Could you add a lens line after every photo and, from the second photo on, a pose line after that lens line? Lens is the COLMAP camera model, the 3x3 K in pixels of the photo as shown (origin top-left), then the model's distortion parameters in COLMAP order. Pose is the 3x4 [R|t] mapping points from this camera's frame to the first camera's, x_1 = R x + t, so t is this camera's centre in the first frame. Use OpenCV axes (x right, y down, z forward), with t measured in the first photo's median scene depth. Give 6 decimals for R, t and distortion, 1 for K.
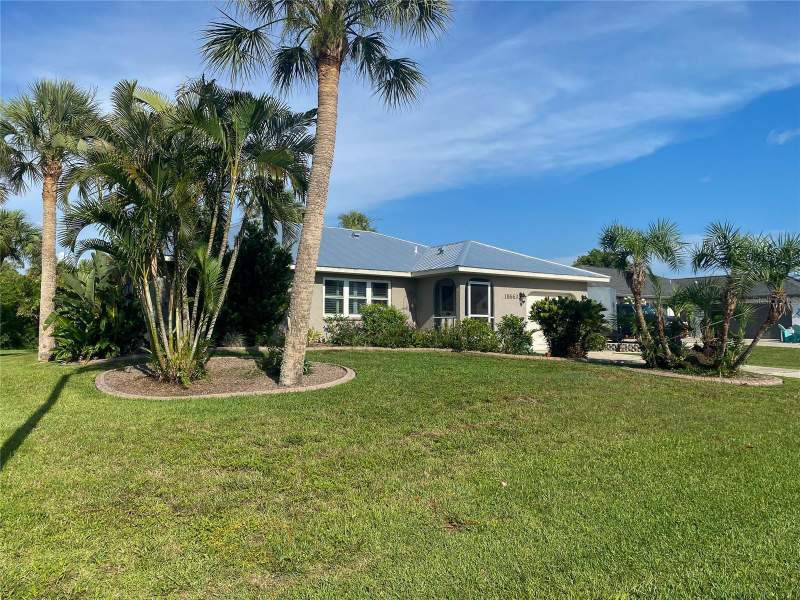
lens RADIAL K [[599.8, 0, 400.0], [0, 599.8, 300.0], [0, 0, 1]] dist [0.002196, -0.000068]
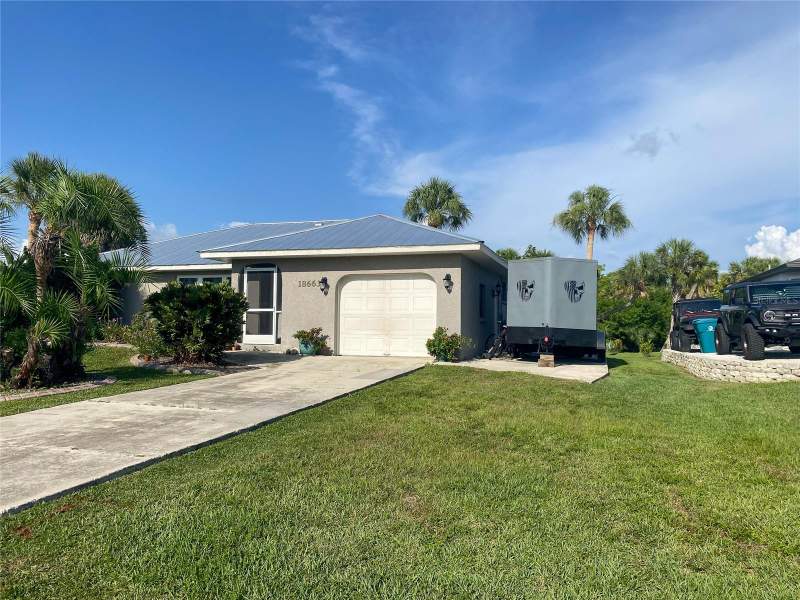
lens RADIAL K [[599.8, 0, 400.0], [0, 599.8, 300.0], [0, 0, 1]] dist [0.002196, -0.000068]
pose [[0.623535, -0.037383, -0.780901, 0.925946], [0.030909, 0.999254, -0.023155, 0.039485], [0.781184, -0.009699, 0.624226, 0.672863]]
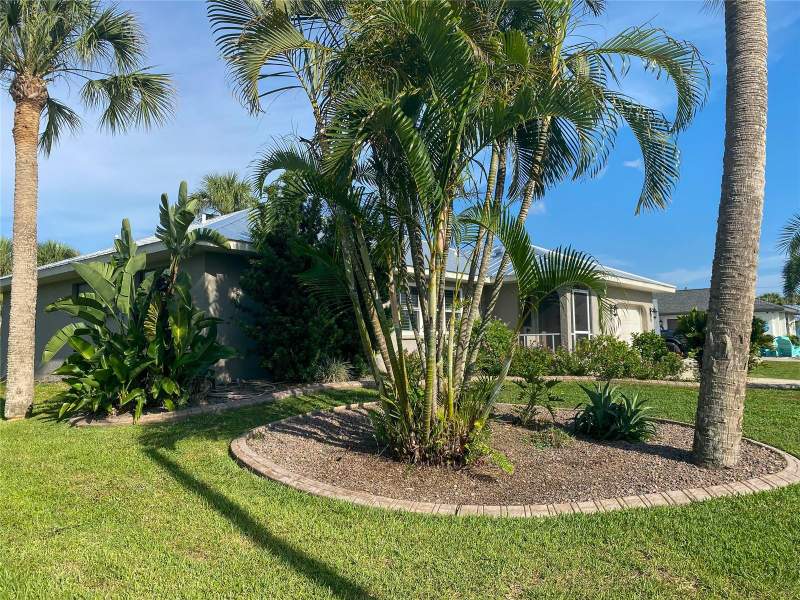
lens RADIAL K [[599.8, 0, 400.0], [0, 599.8, 300.0], [0, 0, 1]] dist [0.002196, -0.000068]
pose [[0.973972, 0.003610, 0.226642, -0.298783], [0.003324, 0.999538, -0.030207, 0.007111], [-0.226646, 0.030174, 0.973510, 0.287713]]
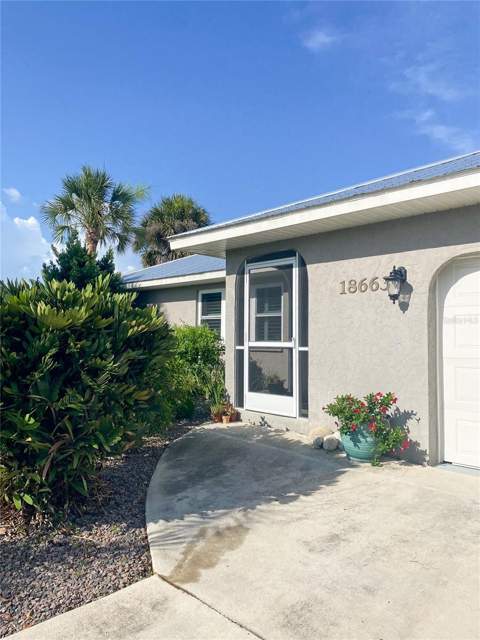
lens RADIAL K [[483.3, 0, 238.3], [0, 483.3, 291.0], [0, 0, 1]] dist [-0.036536, -0.002086]
pose [[0.163800, -0.104052, -0.980991, 0.472433], [0.035334, 0.994403, -0.099575, 0.023506], [0.985861, -0.018352, 0.166560, 0.969866]]
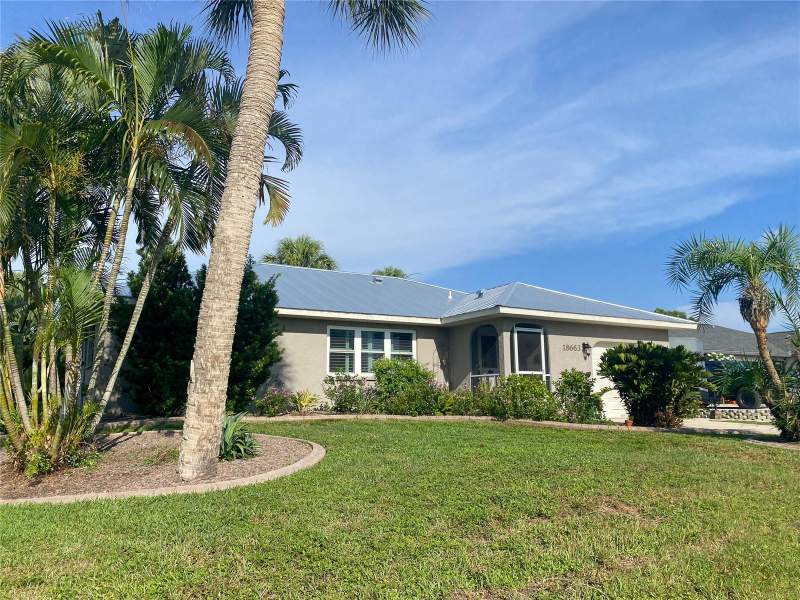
lens RADIAL K [[607.9, 0, 410.3], [0, 607.9, 295.0], [0, 0, 1]] dist [0.000114, -0.003597]
pose [[0.997409, -0.023503, -0.067992, 0.035944], [0.015062, 0.992403, -0.122105, 0.021460], [0.070346, 0.120765, 0.990185, 0.219067]]
